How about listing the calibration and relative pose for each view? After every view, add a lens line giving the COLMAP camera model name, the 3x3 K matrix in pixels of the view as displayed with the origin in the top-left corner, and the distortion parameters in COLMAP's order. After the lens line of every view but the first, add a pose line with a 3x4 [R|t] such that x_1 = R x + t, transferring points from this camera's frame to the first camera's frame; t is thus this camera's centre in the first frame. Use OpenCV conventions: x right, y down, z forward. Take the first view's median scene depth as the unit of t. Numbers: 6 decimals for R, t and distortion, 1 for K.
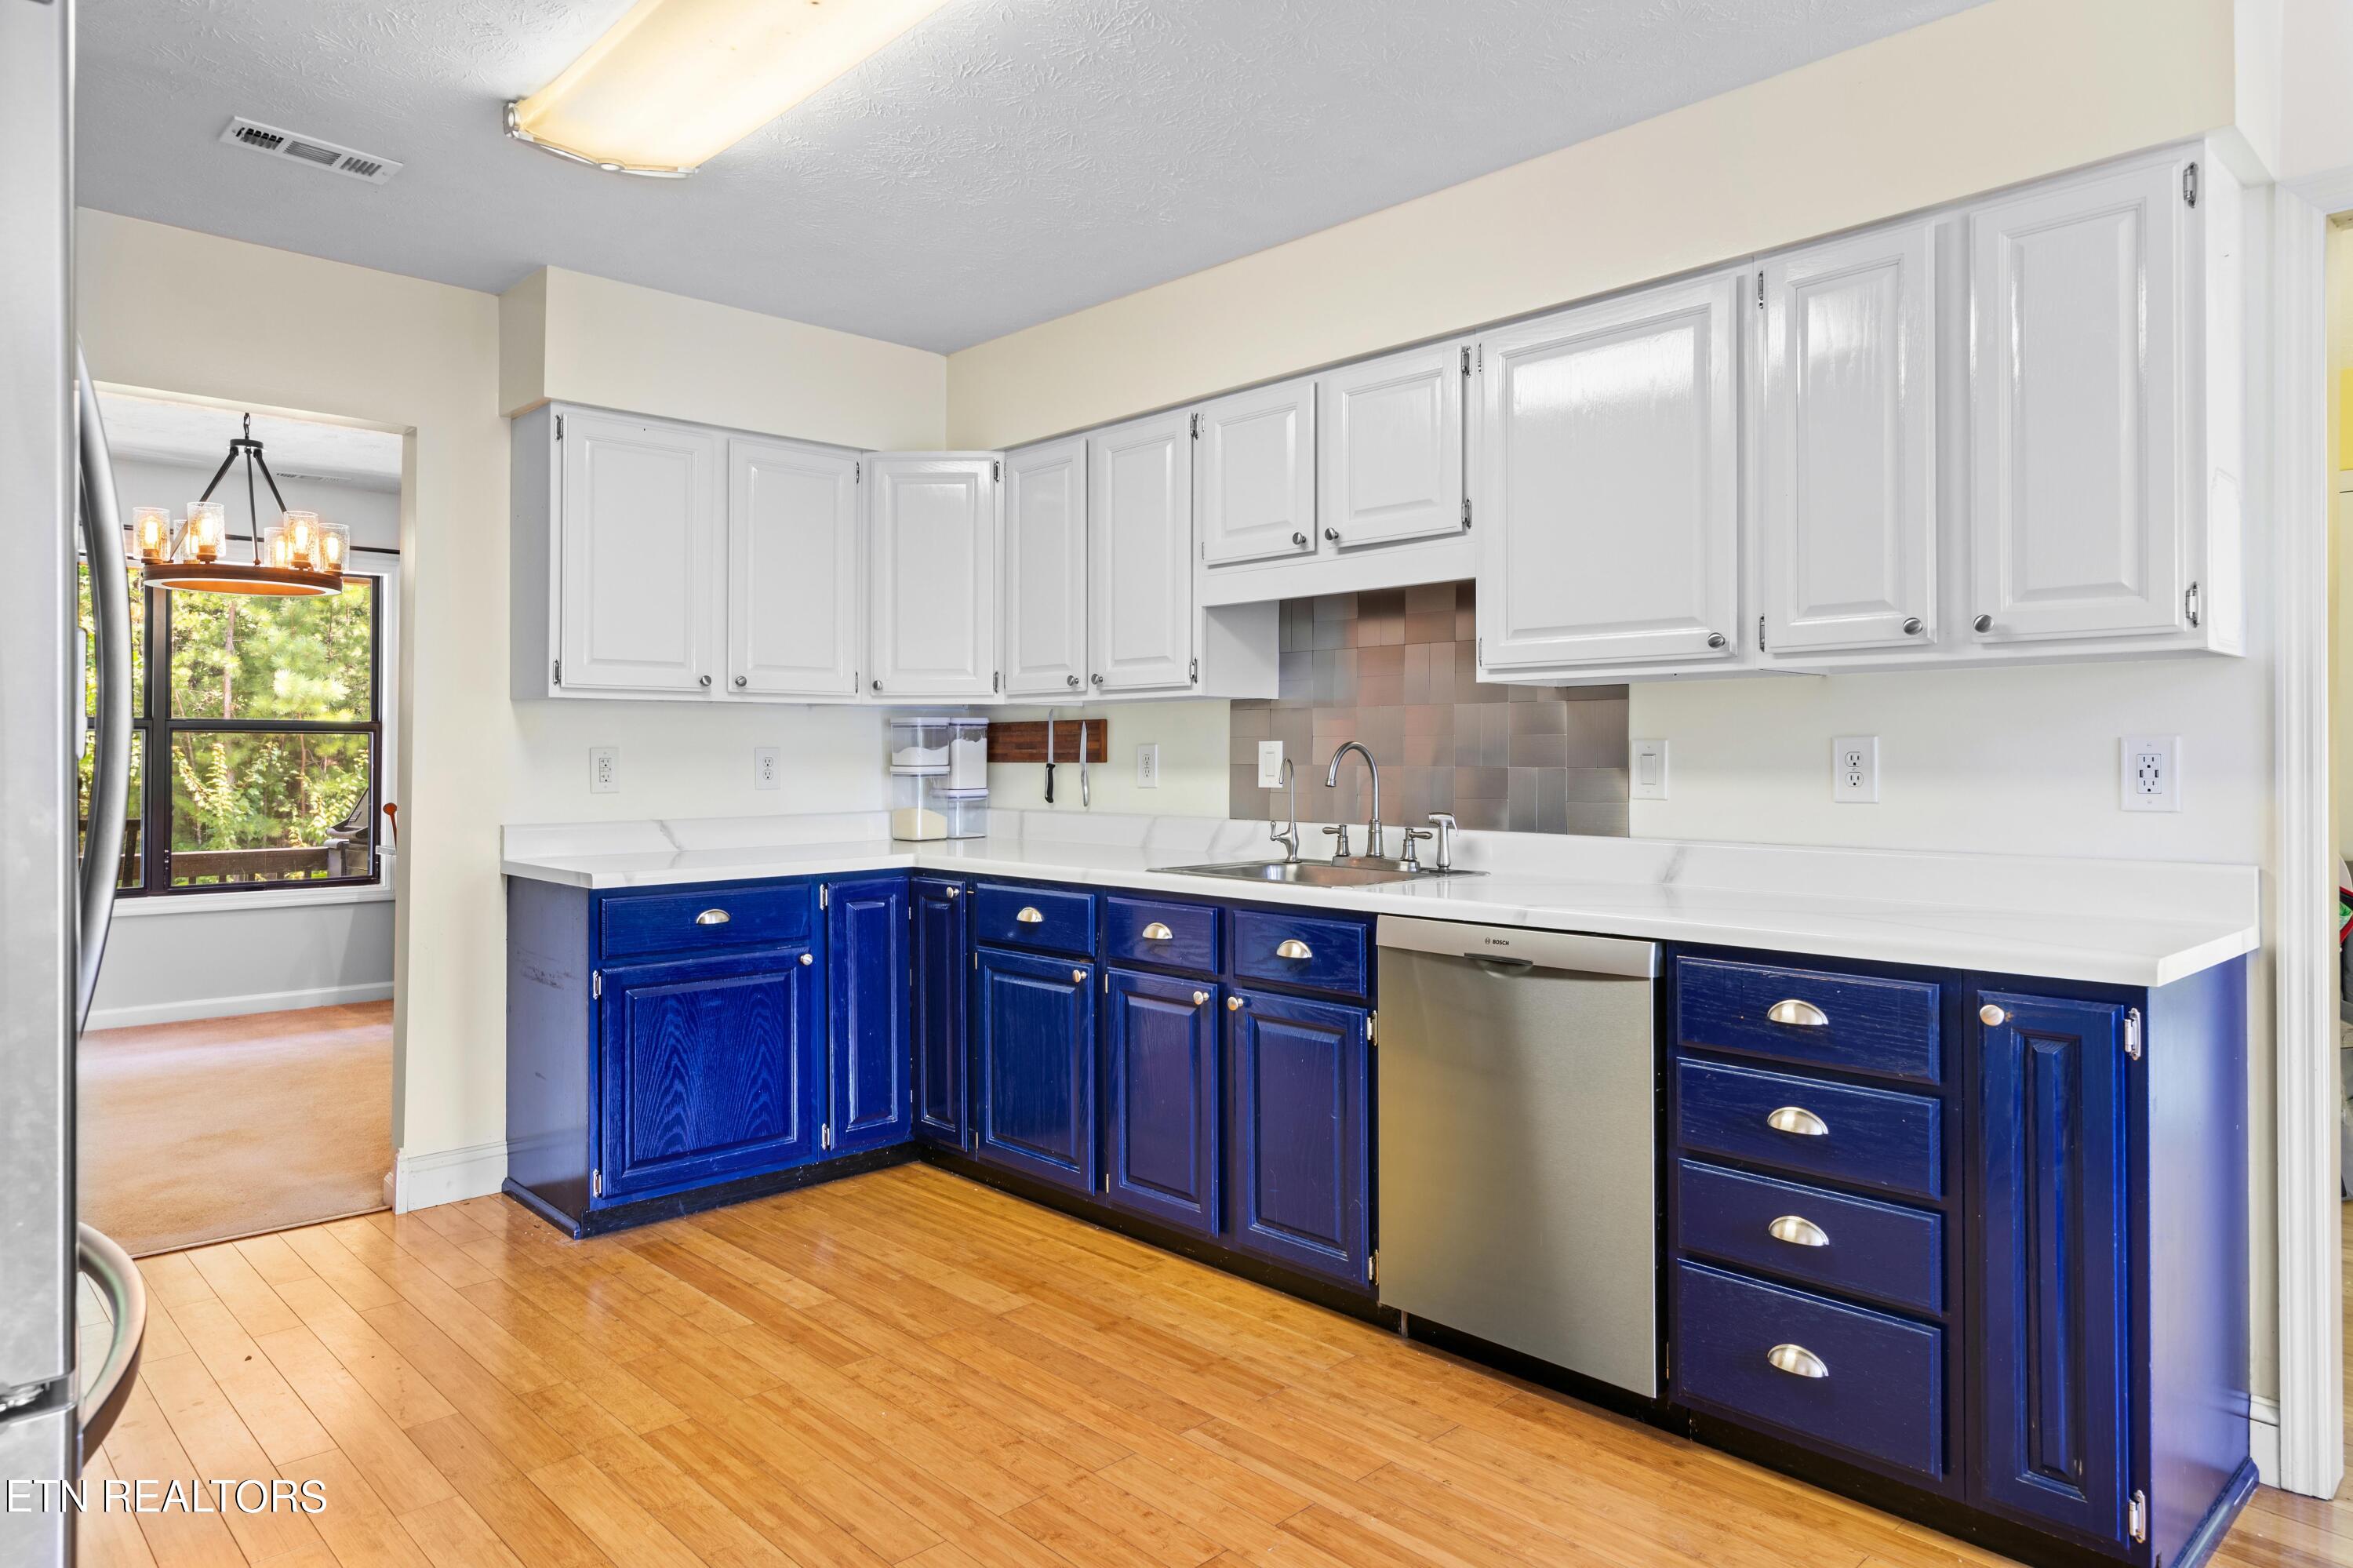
lens RADIAL K [[1454.9, 0, 1124.4], [0, 1454.9, 749.7], [0, 0, 1]] dist [-0.002405, -0.000156]
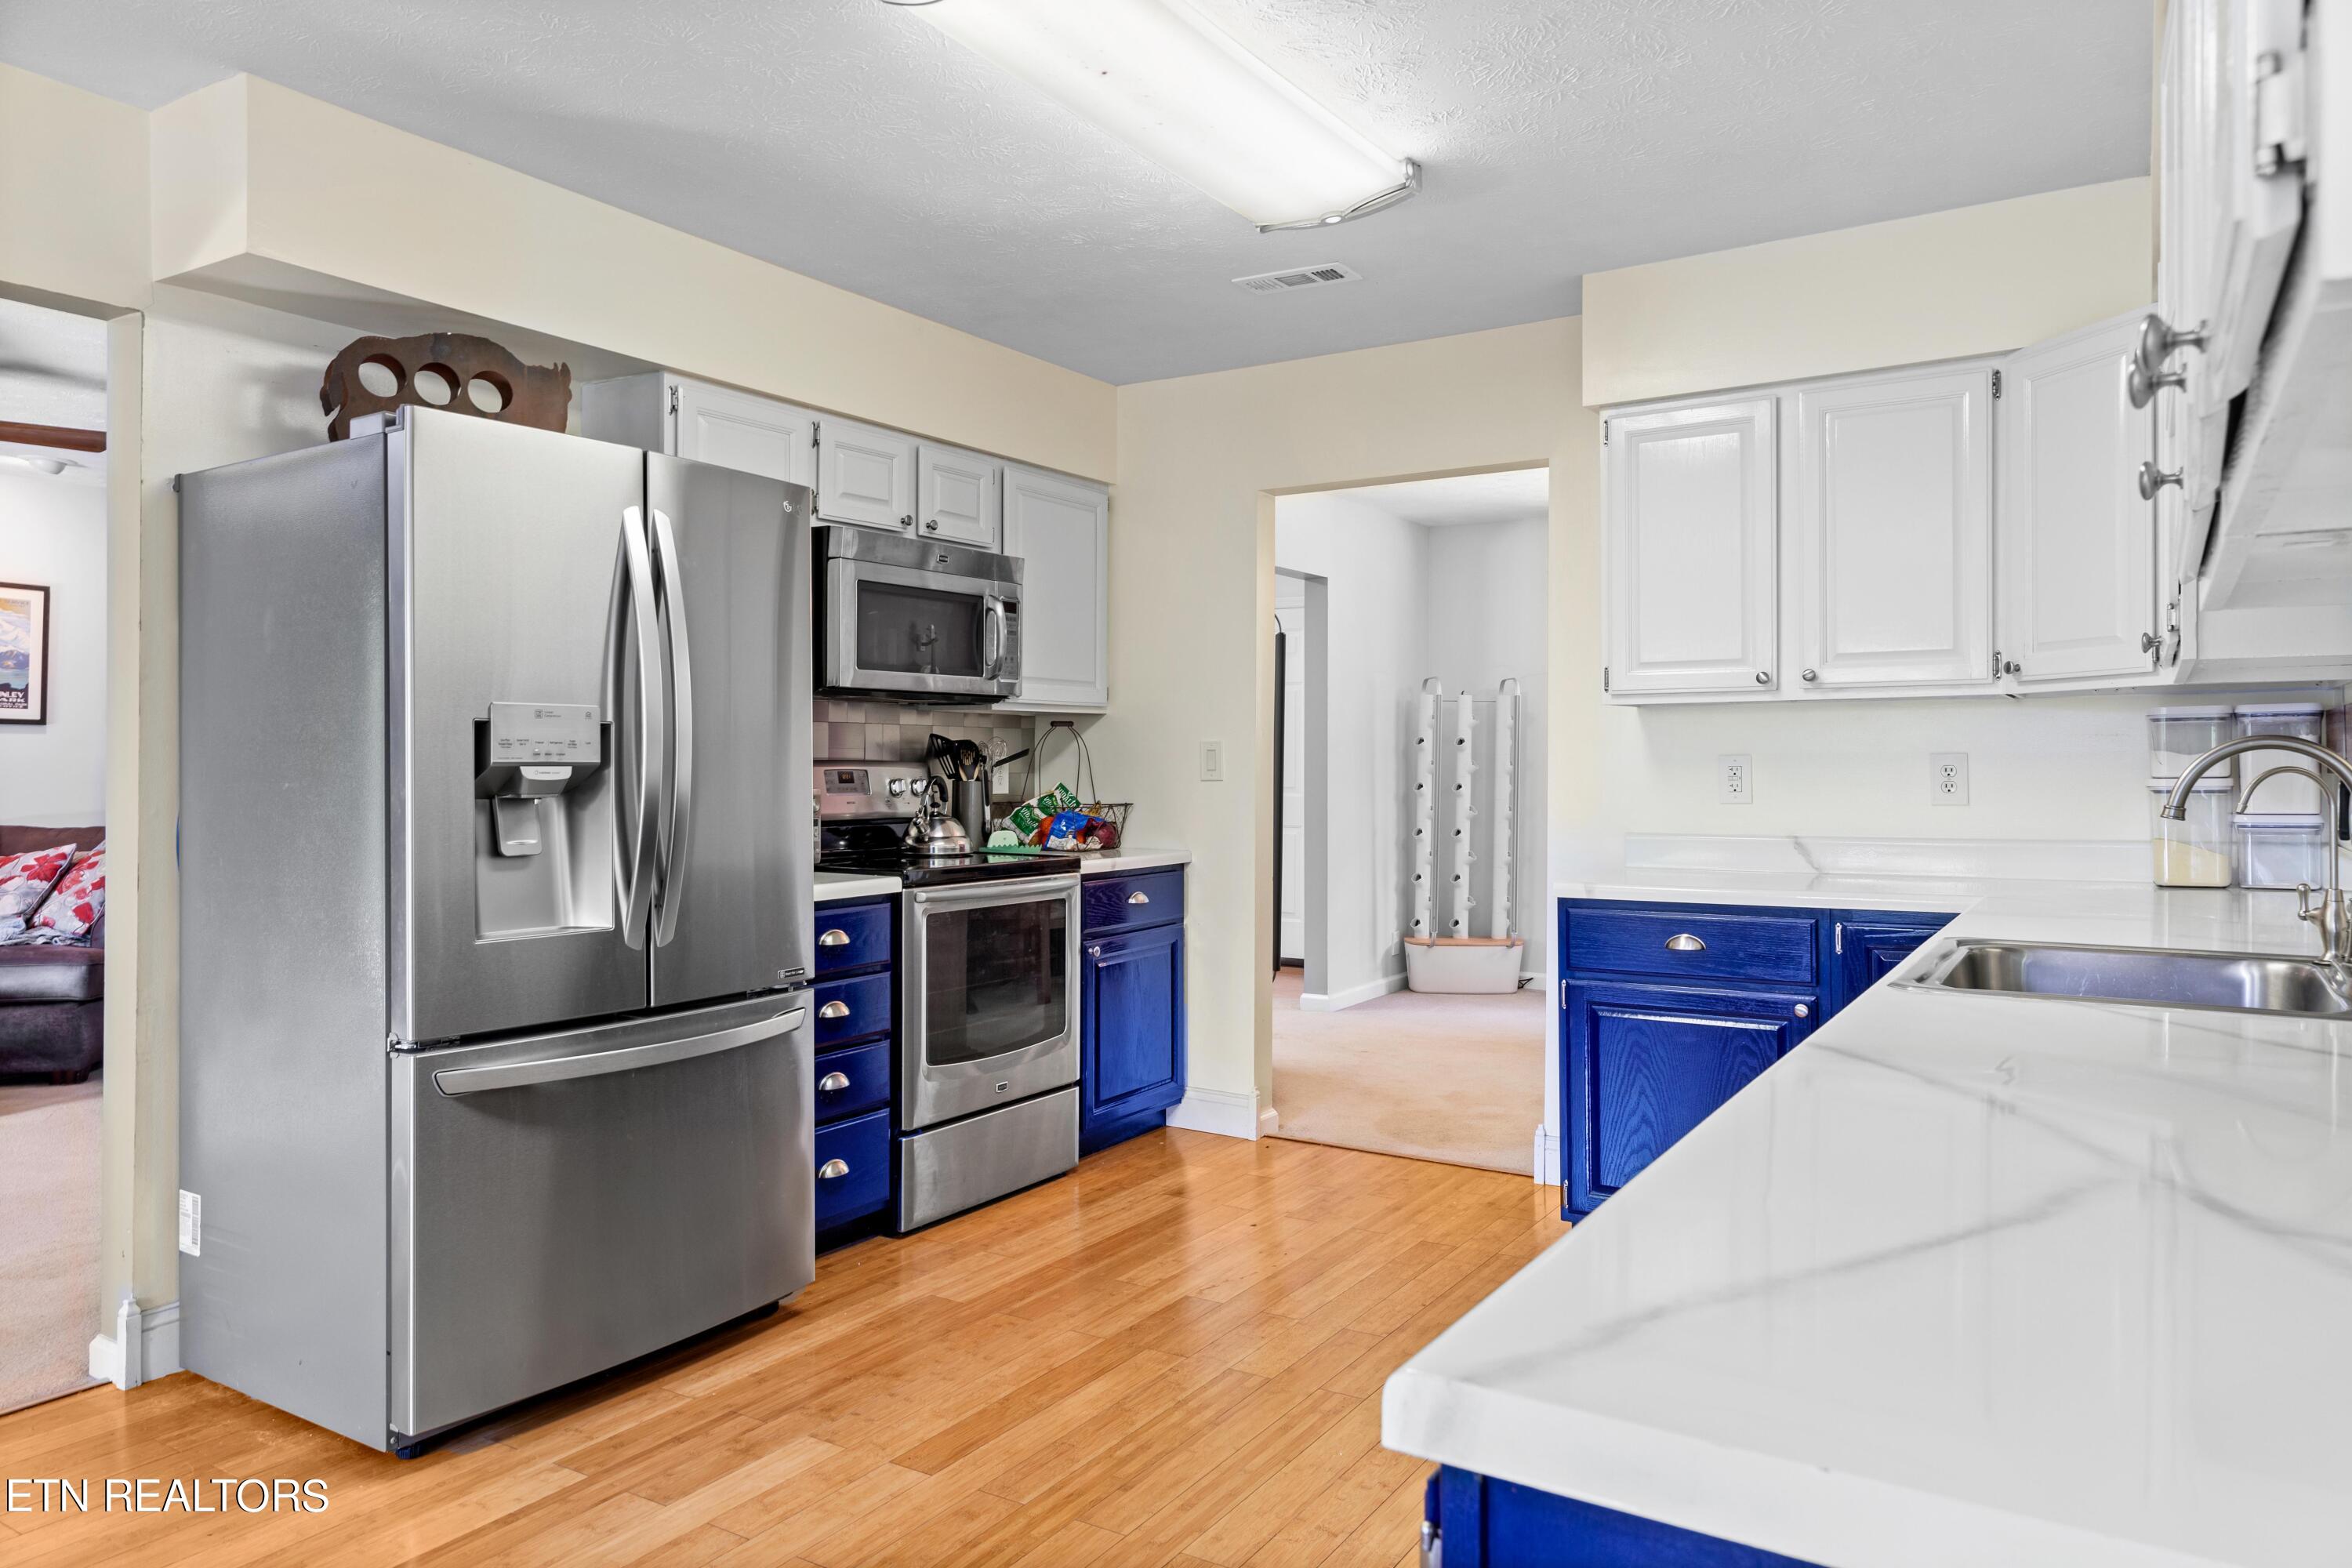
lens RADIAL K [[1517.4, 0, 1180.2], [0, 1517.4, 770.6], [0, 0, 1]] dist [0.004470, 0.003186]
pose [[0.258745, 0.000826, -0.965945, 0.541993], [0.004611, 0.999987, 0.002090, 0.005447], [0.965935, -0.004995, 0.258738, 0.456201]]
